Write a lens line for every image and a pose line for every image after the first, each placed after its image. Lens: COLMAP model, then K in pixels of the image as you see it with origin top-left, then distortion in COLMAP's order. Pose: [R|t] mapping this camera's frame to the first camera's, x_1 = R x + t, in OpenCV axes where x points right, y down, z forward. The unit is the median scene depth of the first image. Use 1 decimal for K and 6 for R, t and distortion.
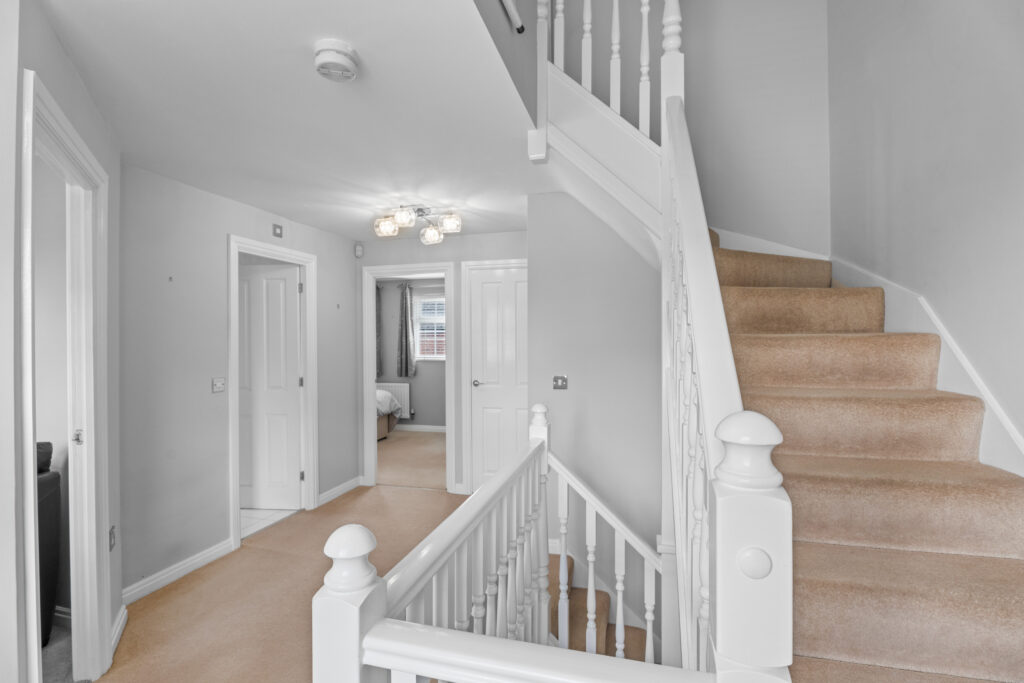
lens RADIAL K [[473.2, 0, 511.6], [0, 473.2, 338.8], [0, 0, 1]] dist [-0.040500, -0.000844]
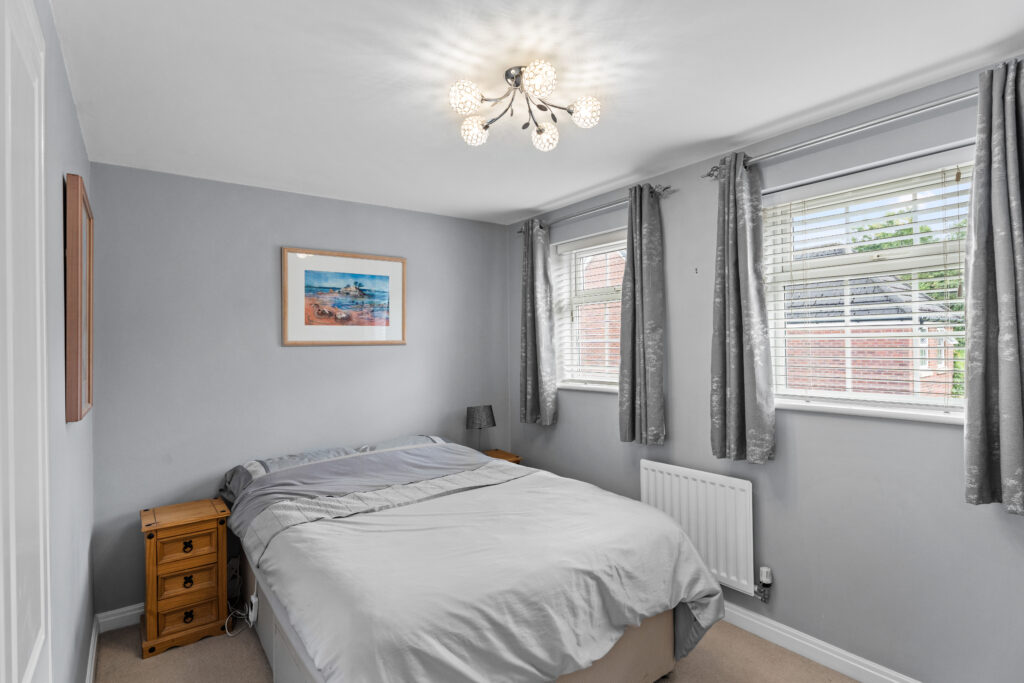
lens RADIAL K [[498.5, 0, 510.9], [0, 498.5, 342.9], [0, 0, 1]] dist [0.000370, 0.000428]
pose [[0.793278, -0.012241, -0.608736, -0.143328], [0.010403, 0.999924, -0.006549, 0.005188], [0.608770, -0.001137, 0.793346, 0.650546]]
